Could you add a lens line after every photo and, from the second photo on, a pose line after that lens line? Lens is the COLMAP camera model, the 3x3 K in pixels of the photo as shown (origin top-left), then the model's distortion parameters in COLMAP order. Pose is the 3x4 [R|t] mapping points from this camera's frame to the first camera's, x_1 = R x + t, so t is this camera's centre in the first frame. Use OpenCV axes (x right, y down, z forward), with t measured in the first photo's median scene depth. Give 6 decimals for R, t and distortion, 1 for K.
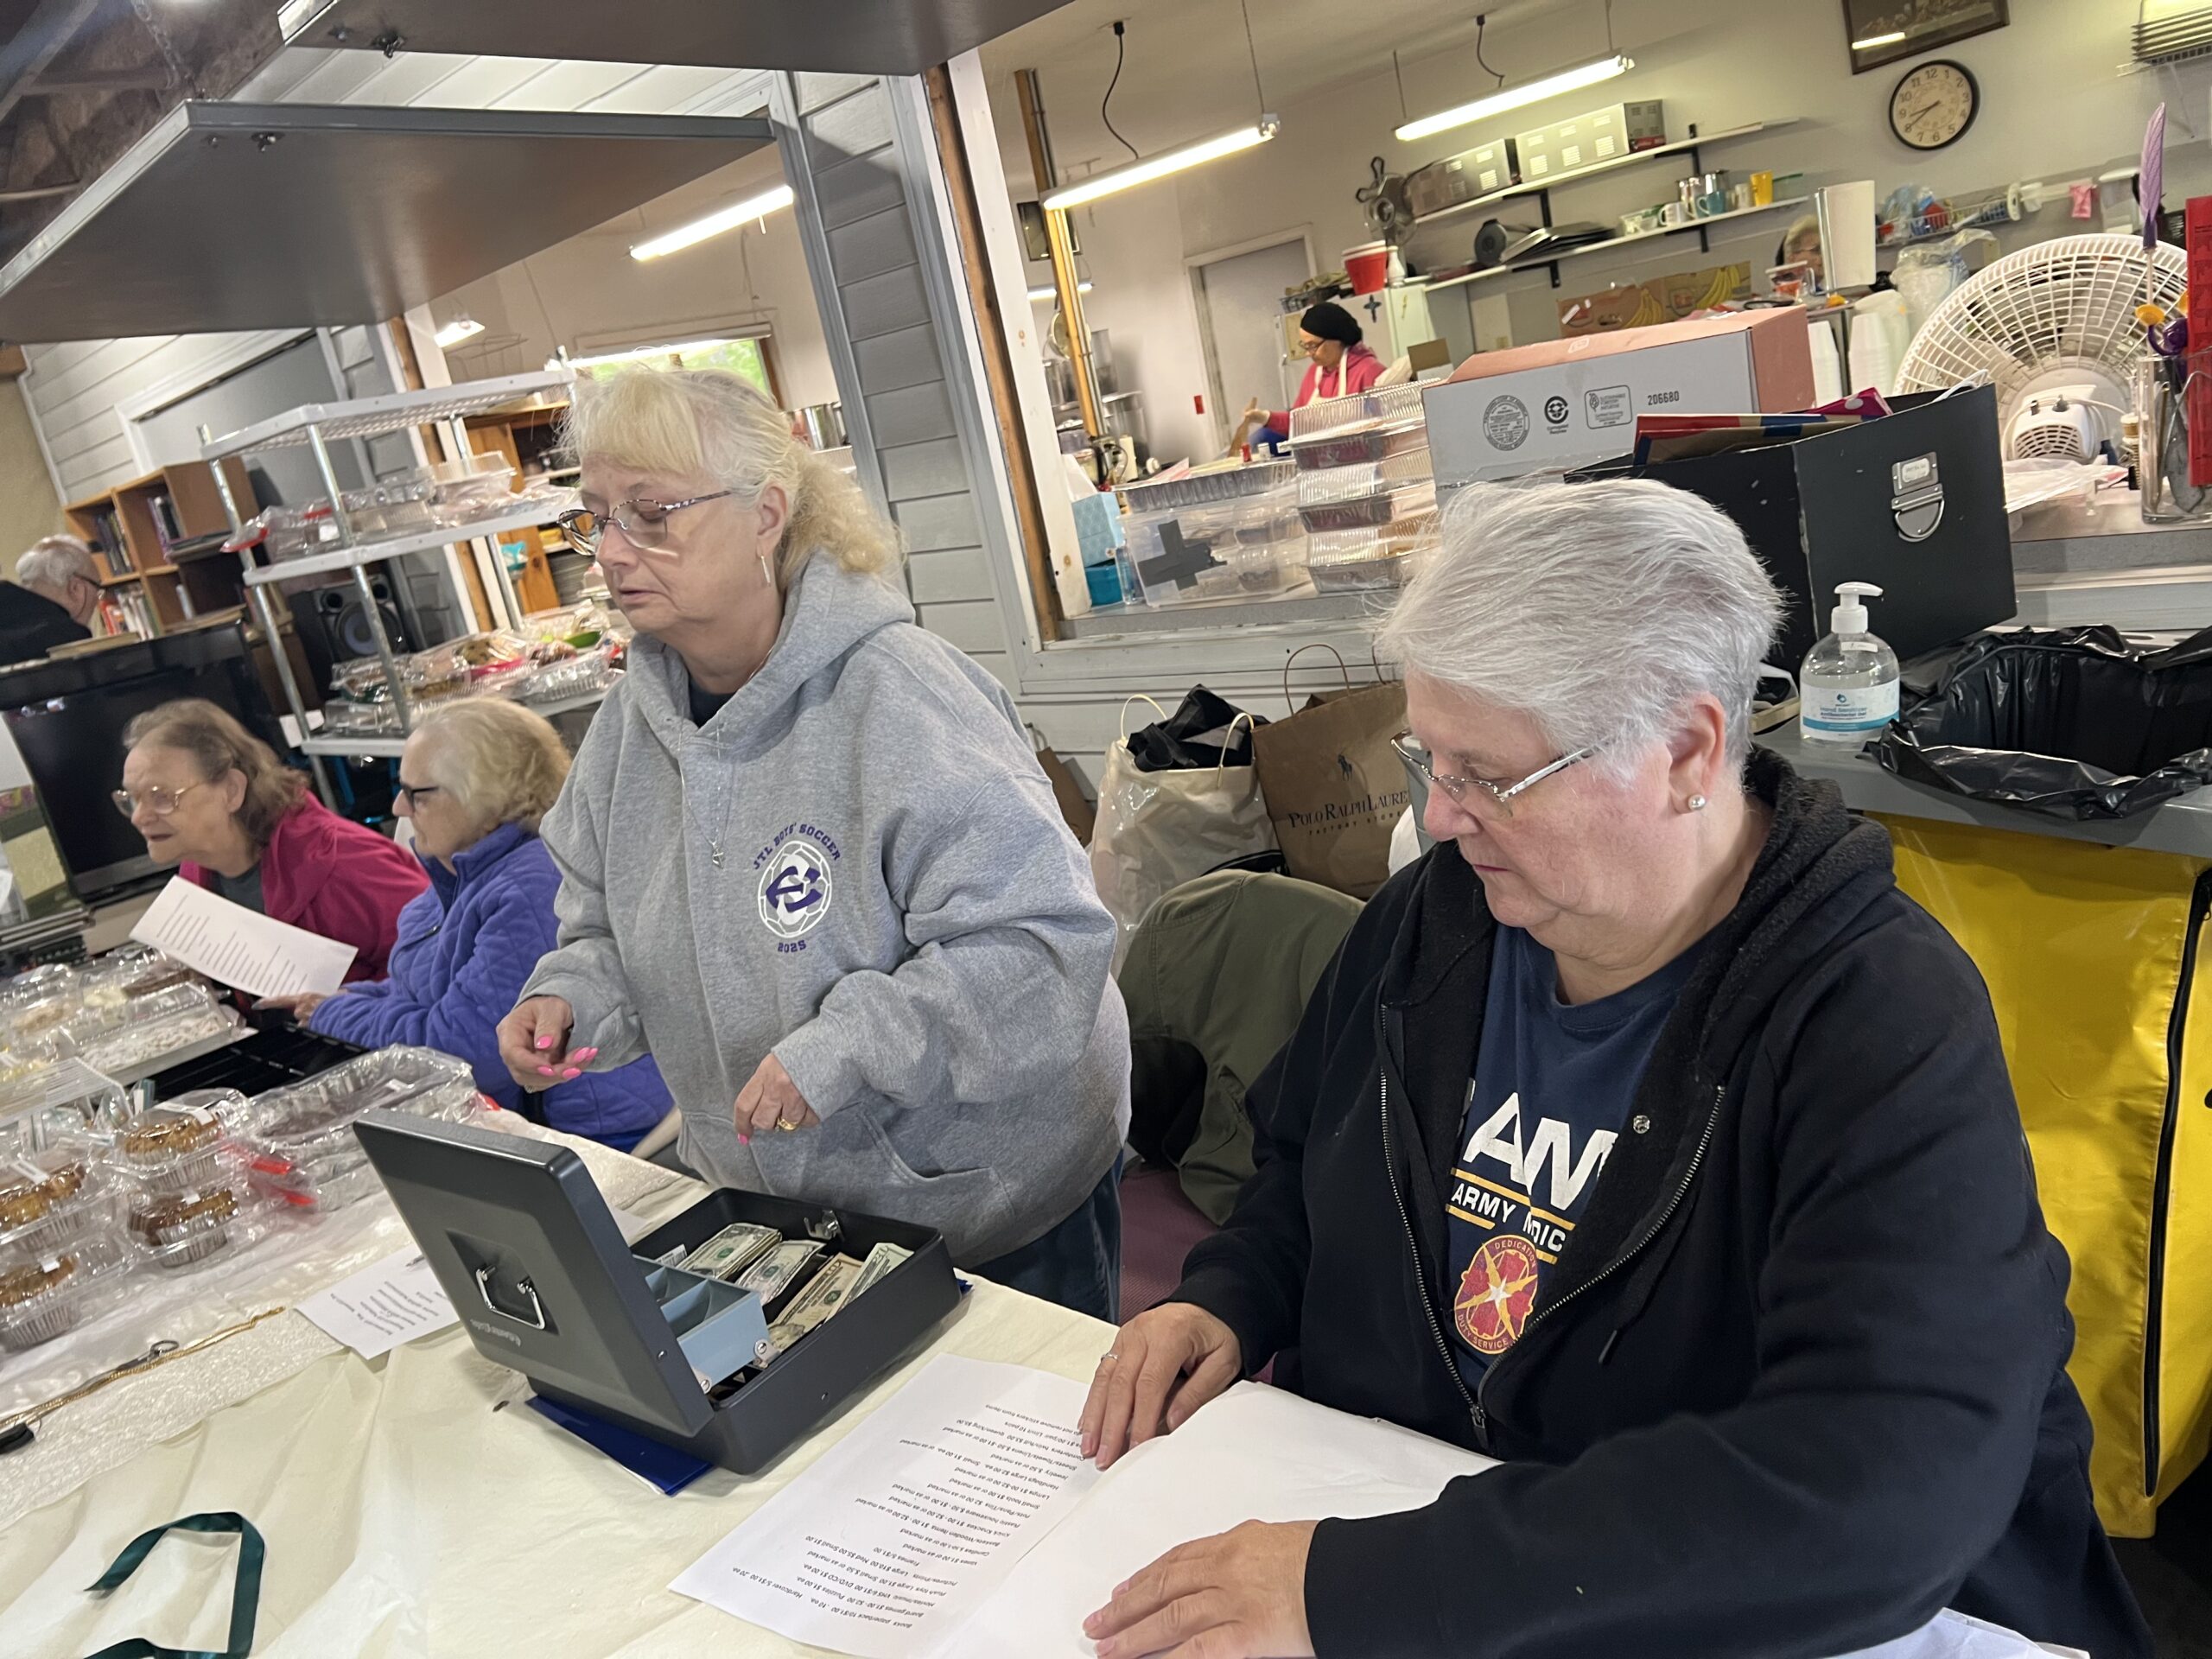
lens RADIAL K [[1668.9, 0, 1083.6], [0, 1668.9, 853.8], [0, 0, 1]] dist [0.052809, -0.063152]
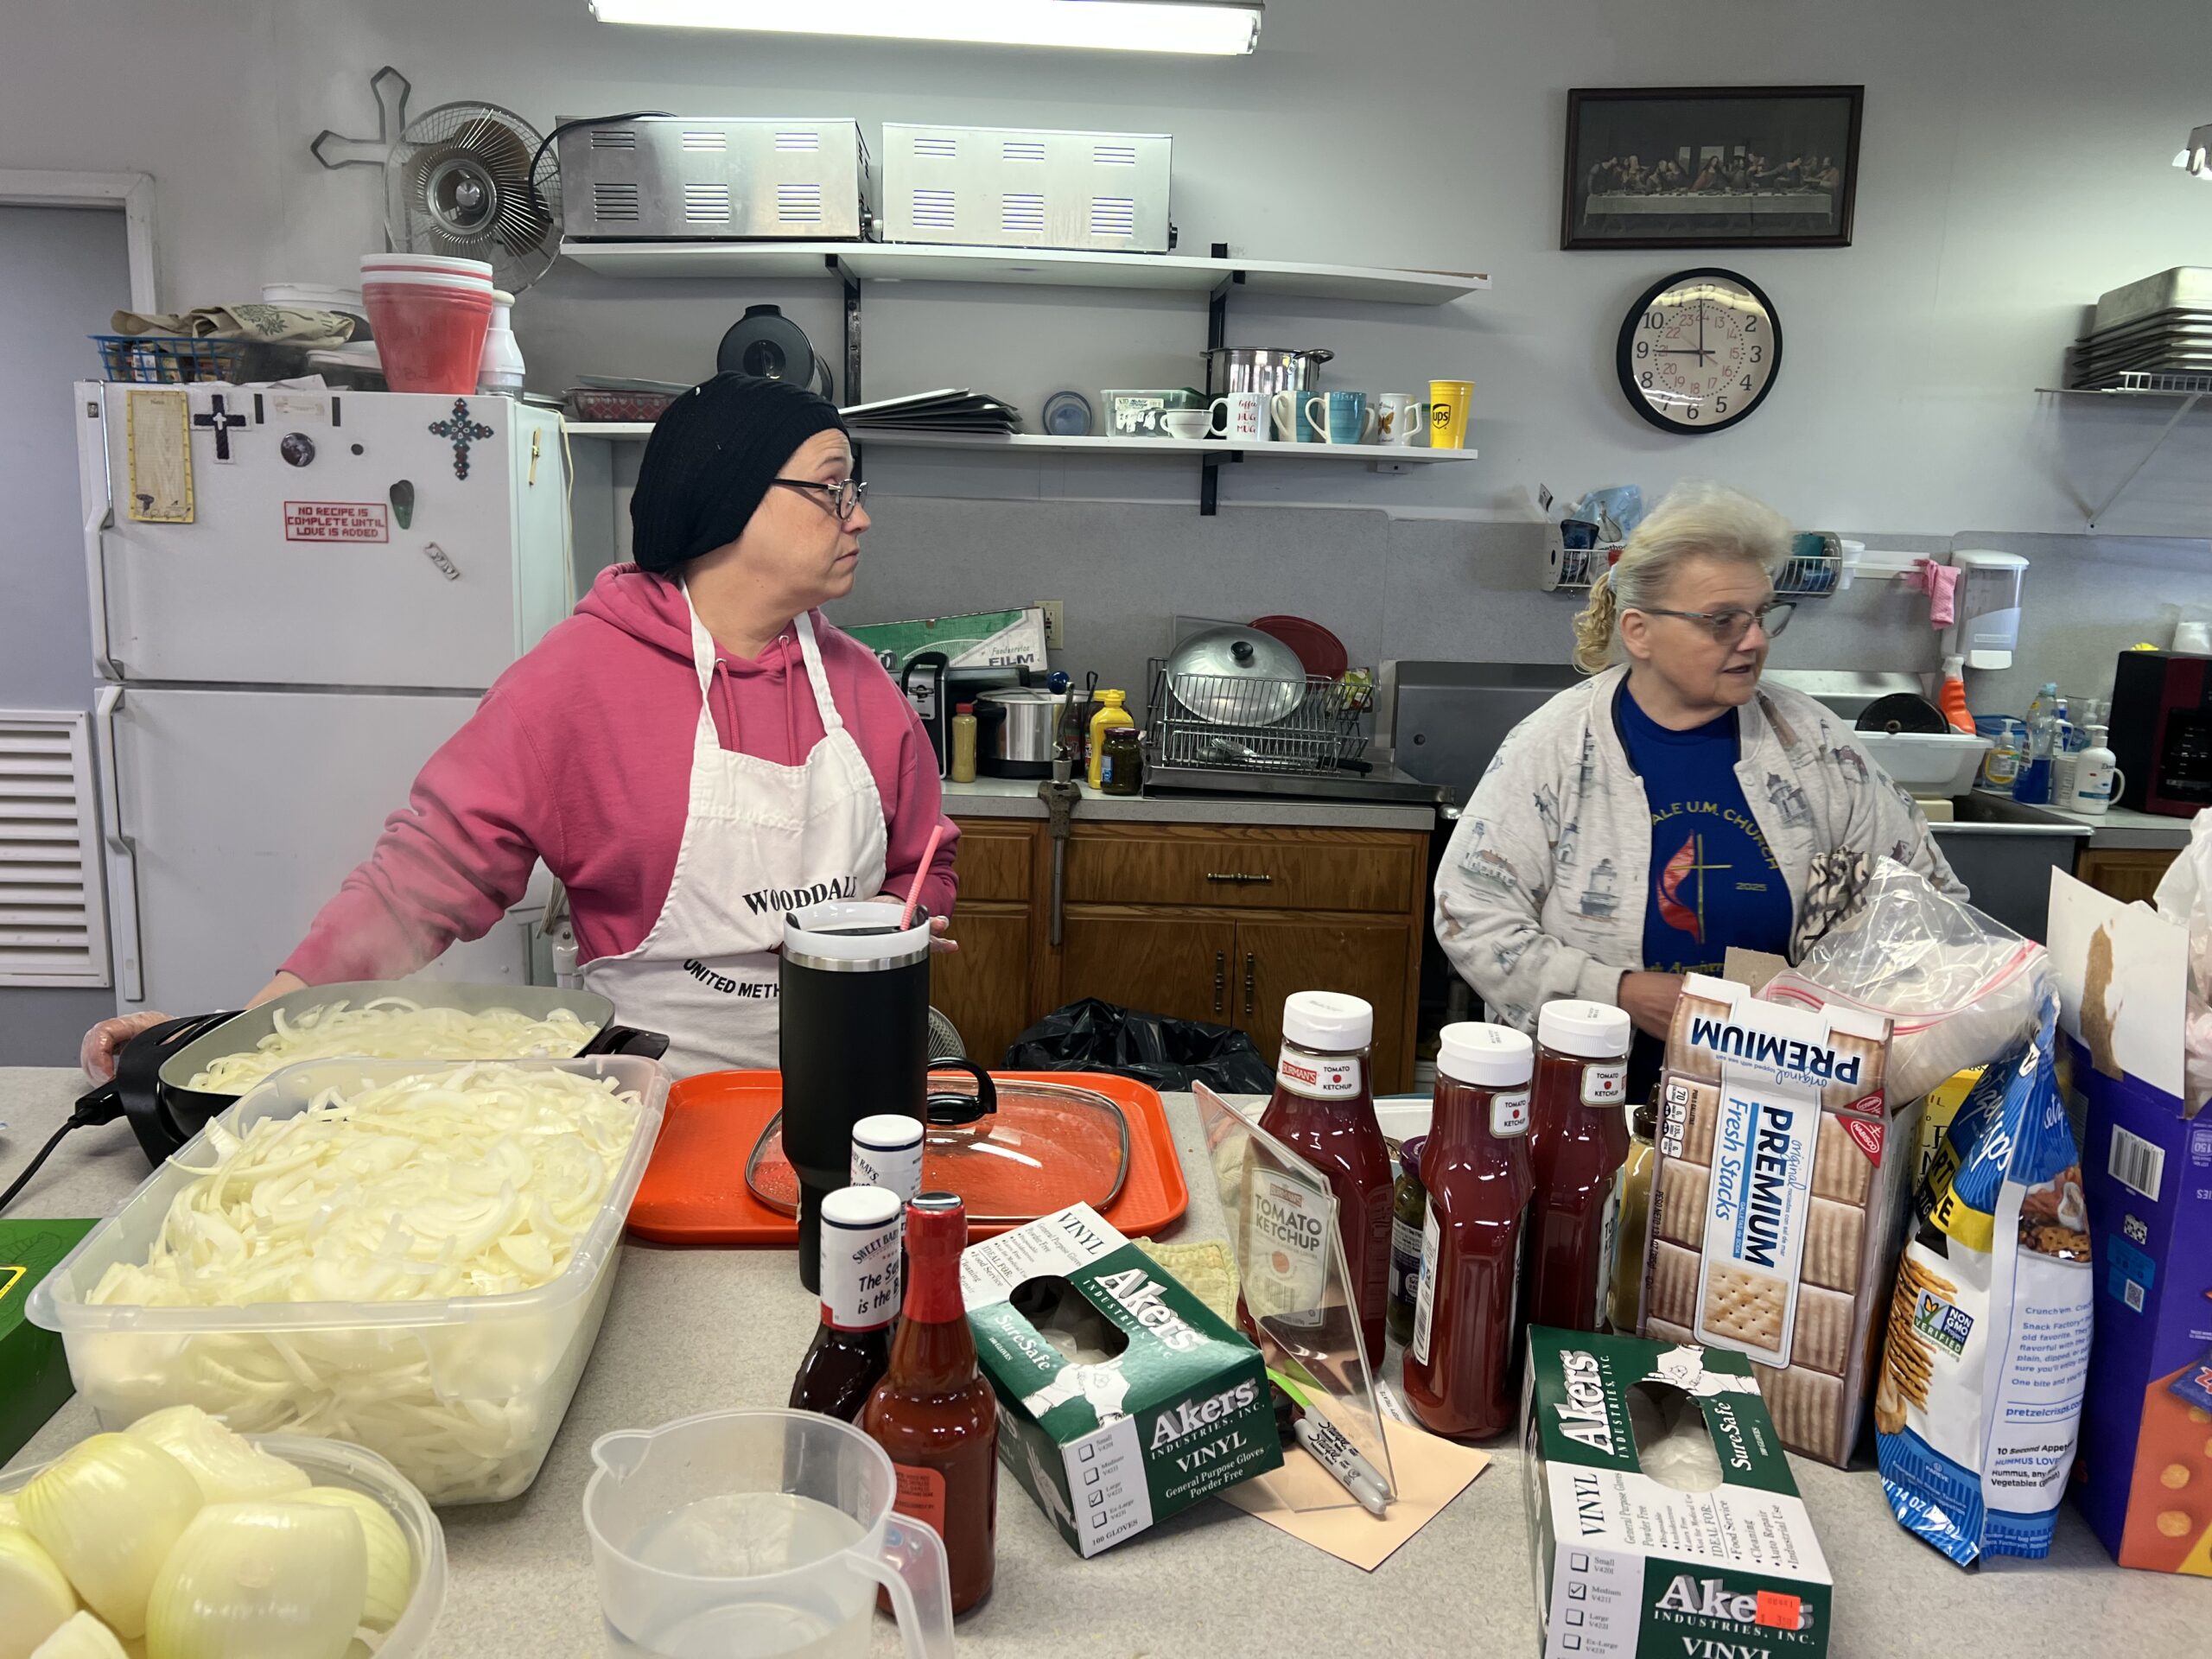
lens RADIAL K [[1668.9, 0, 1110.3], [0, 1668.9, 819.3], [0, 0, 1]] dist [0.052809, -0.063152]
pose [[0.652055, 0.091645, 0.752612, 0.007120], [0.032413, 0.988390, -0.148438, -0.227664], [-0.757479, 0.121184, 0.641514, 0.815168]]
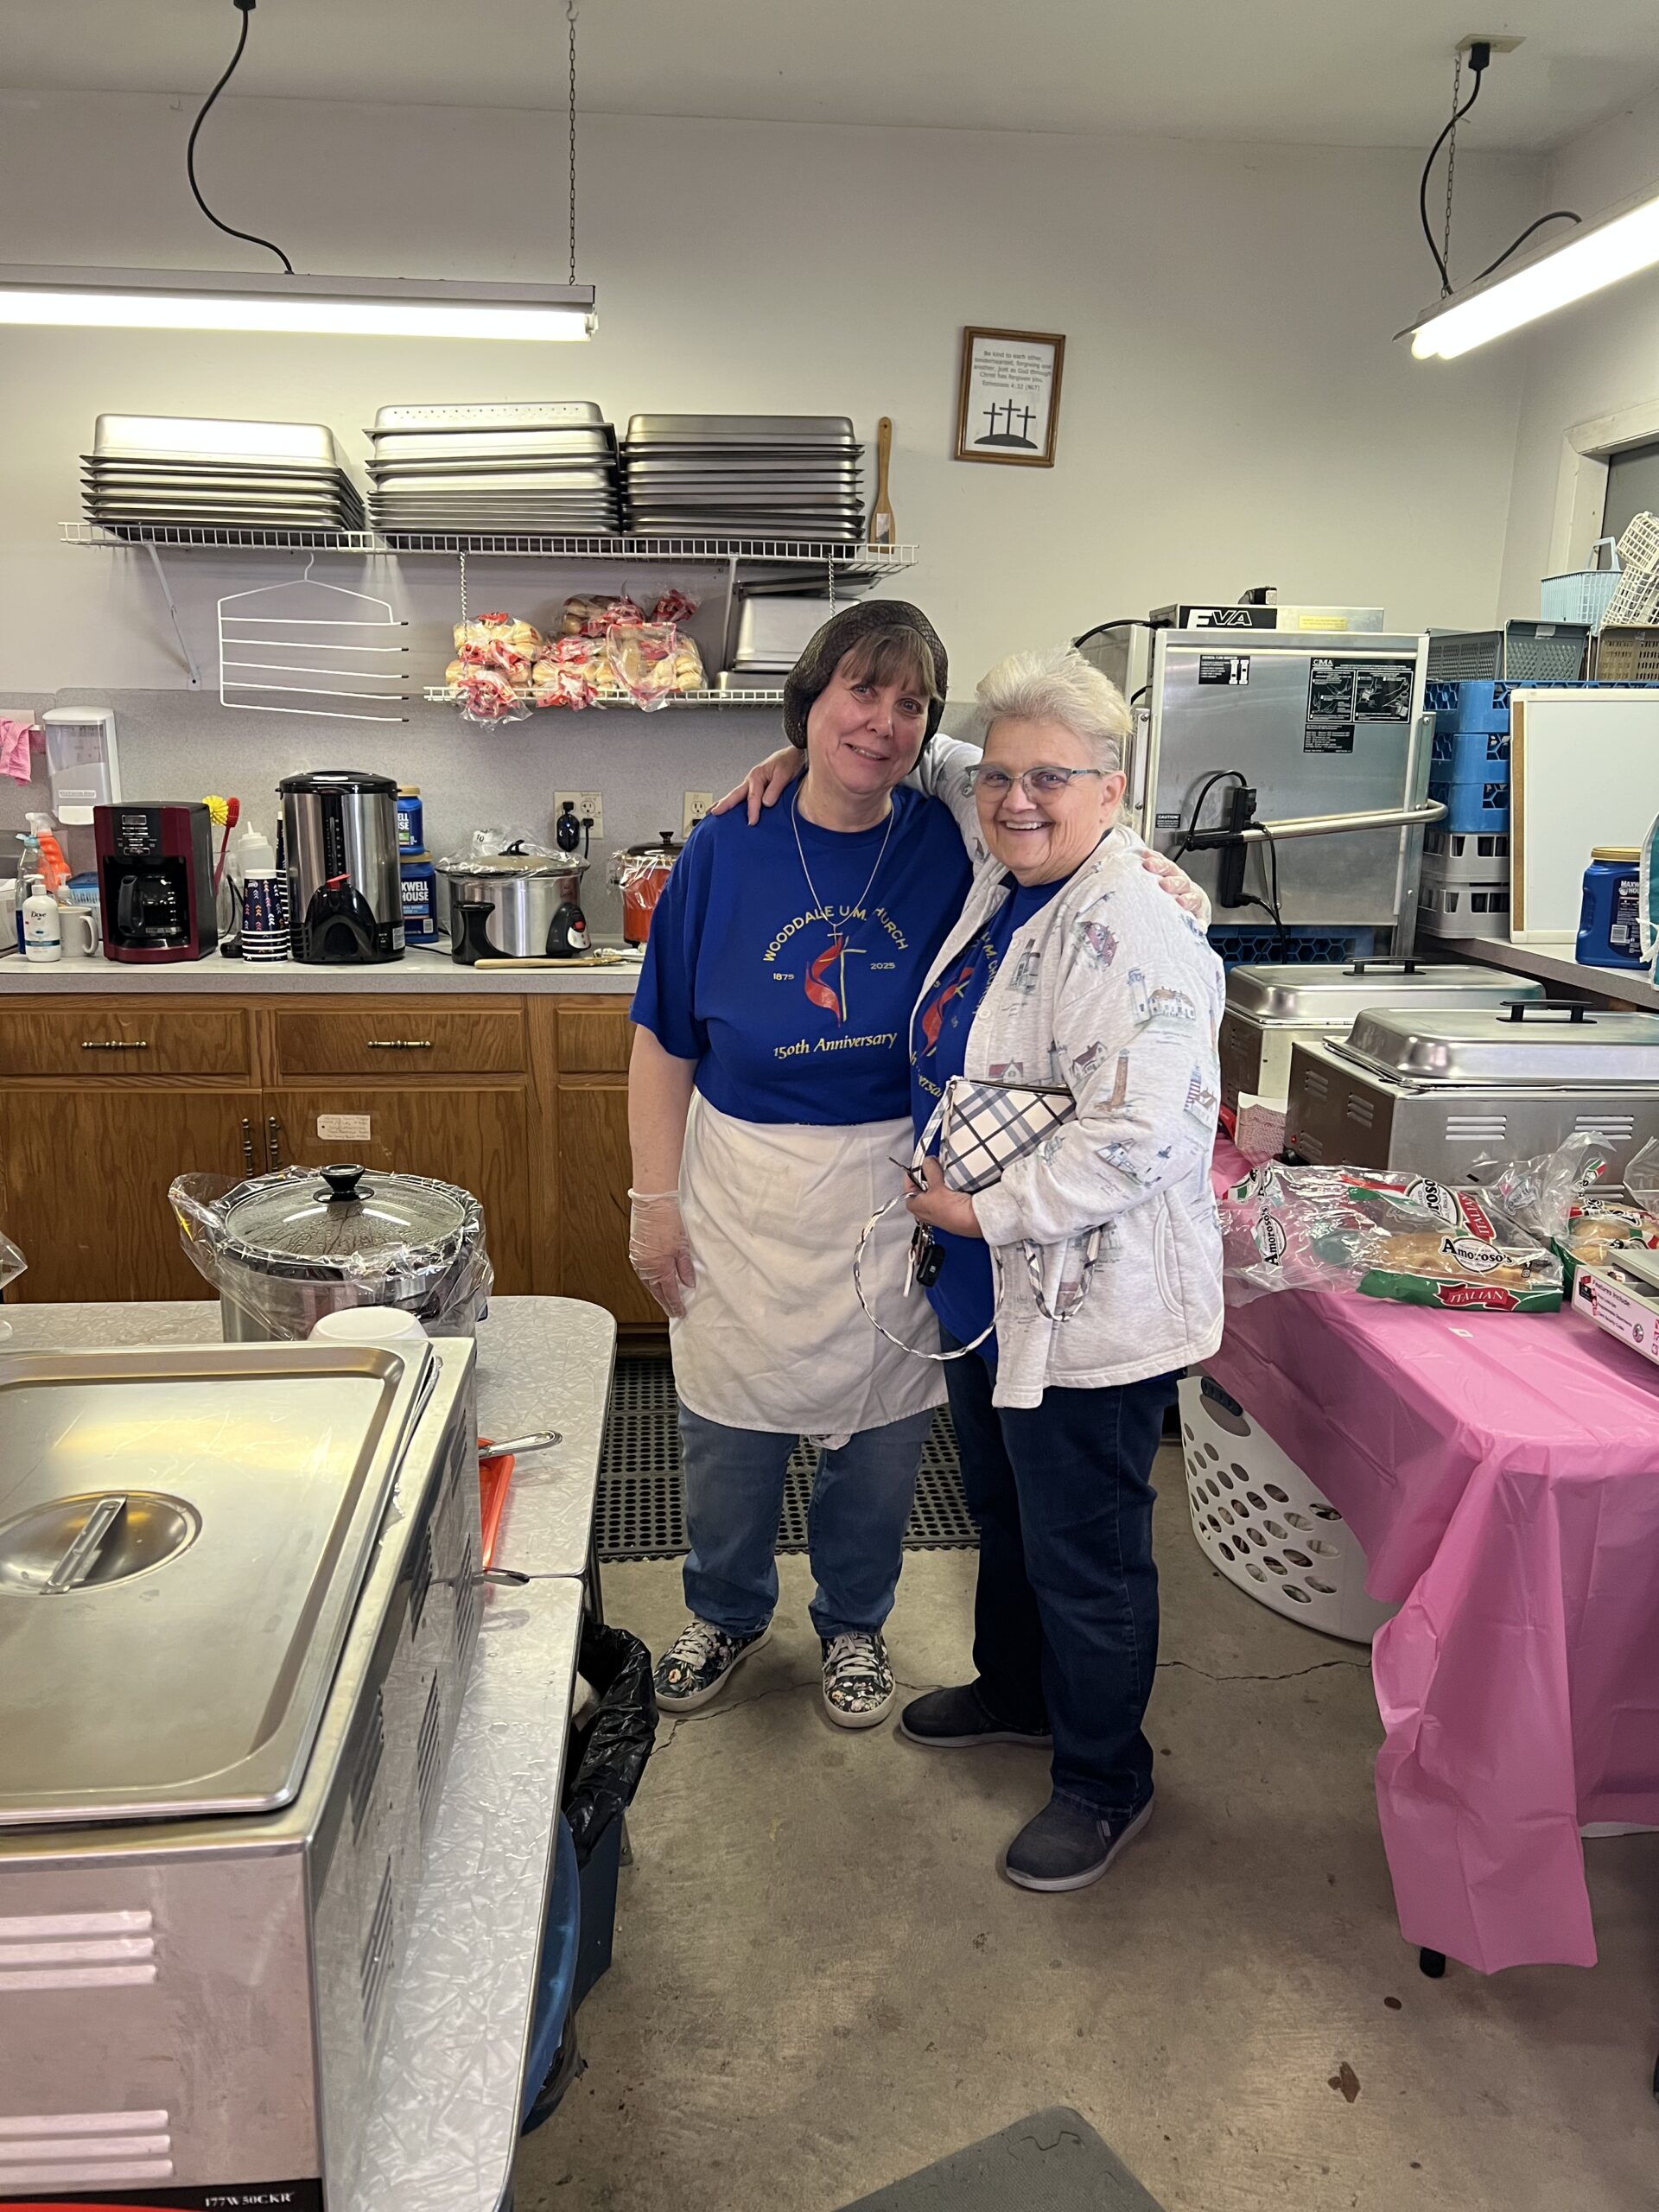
lens RADIAL K [[1668.9, 0, 811.9], [0, 1668.9, 1112.0], [0, 0, 1]] dist [0.052809, -0.063152]
pose [[0.626811, 0.033231, 0.778462, 0.309963], [0.064879, 0.993395, -0.094645, -0.187418], [-0.776465, 0.109830, 0.620515, 0.439087]]
